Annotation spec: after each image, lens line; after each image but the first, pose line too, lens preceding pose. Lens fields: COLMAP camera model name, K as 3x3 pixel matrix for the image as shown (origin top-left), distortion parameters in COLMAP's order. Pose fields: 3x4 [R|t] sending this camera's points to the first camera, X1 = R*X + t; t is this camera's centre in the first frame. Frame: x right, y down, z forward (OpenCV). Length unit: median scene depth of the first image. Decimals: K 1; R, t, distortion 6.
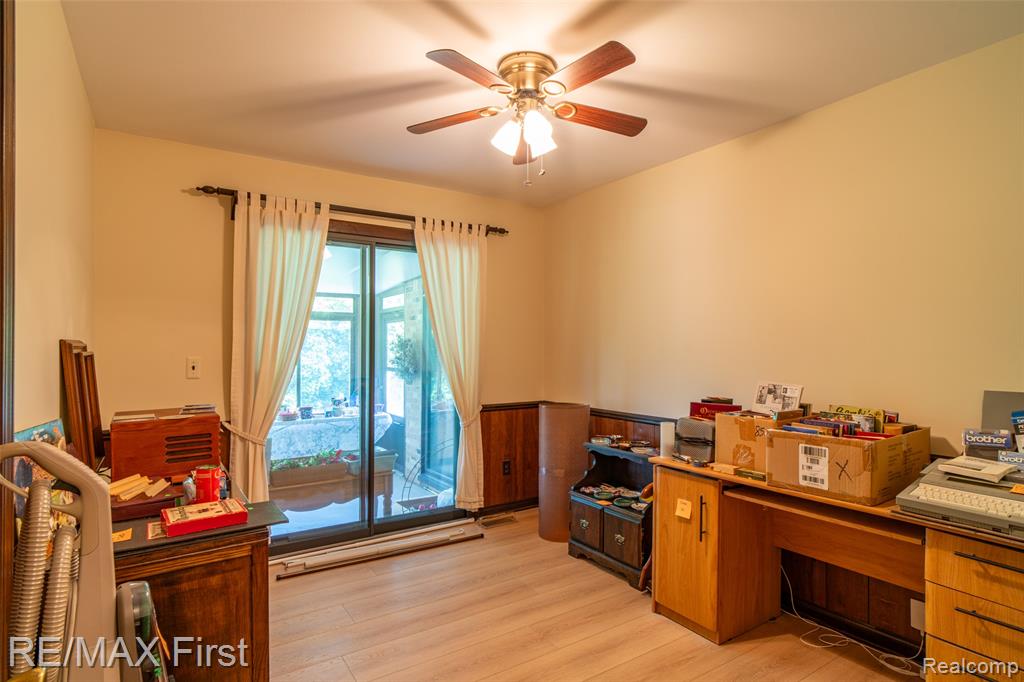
lens RADIAL K [[527.3, 0, 510.7], [0, 527.3, 342.7], [0, 0, 1]] dist [-0.005573, 0.003041]
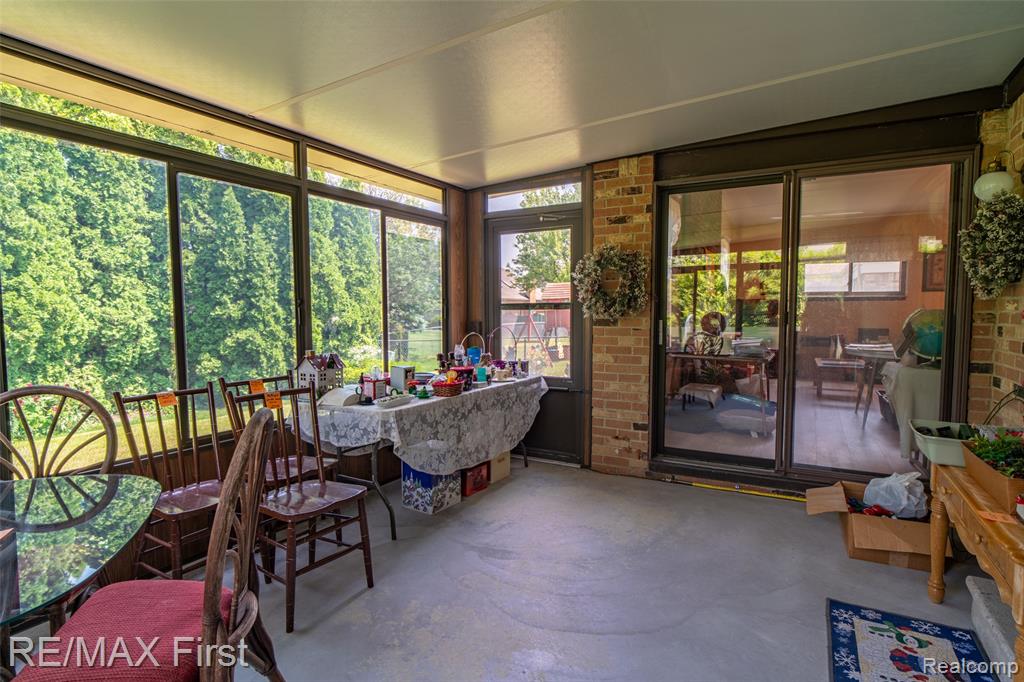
lens RADIAL K [[527.3, 0, 511.5], [0, 527.3, 343.7], [0, 0, 1]] dist [-0.005573, 0.003041]
pose [[0.892677, -0.021009, 0.450206, -0.242419], [-0.009388, 0.997829, 0.065178, 0.024643], [-0.450598, -0.062410, 0.890543, 0.205519]]
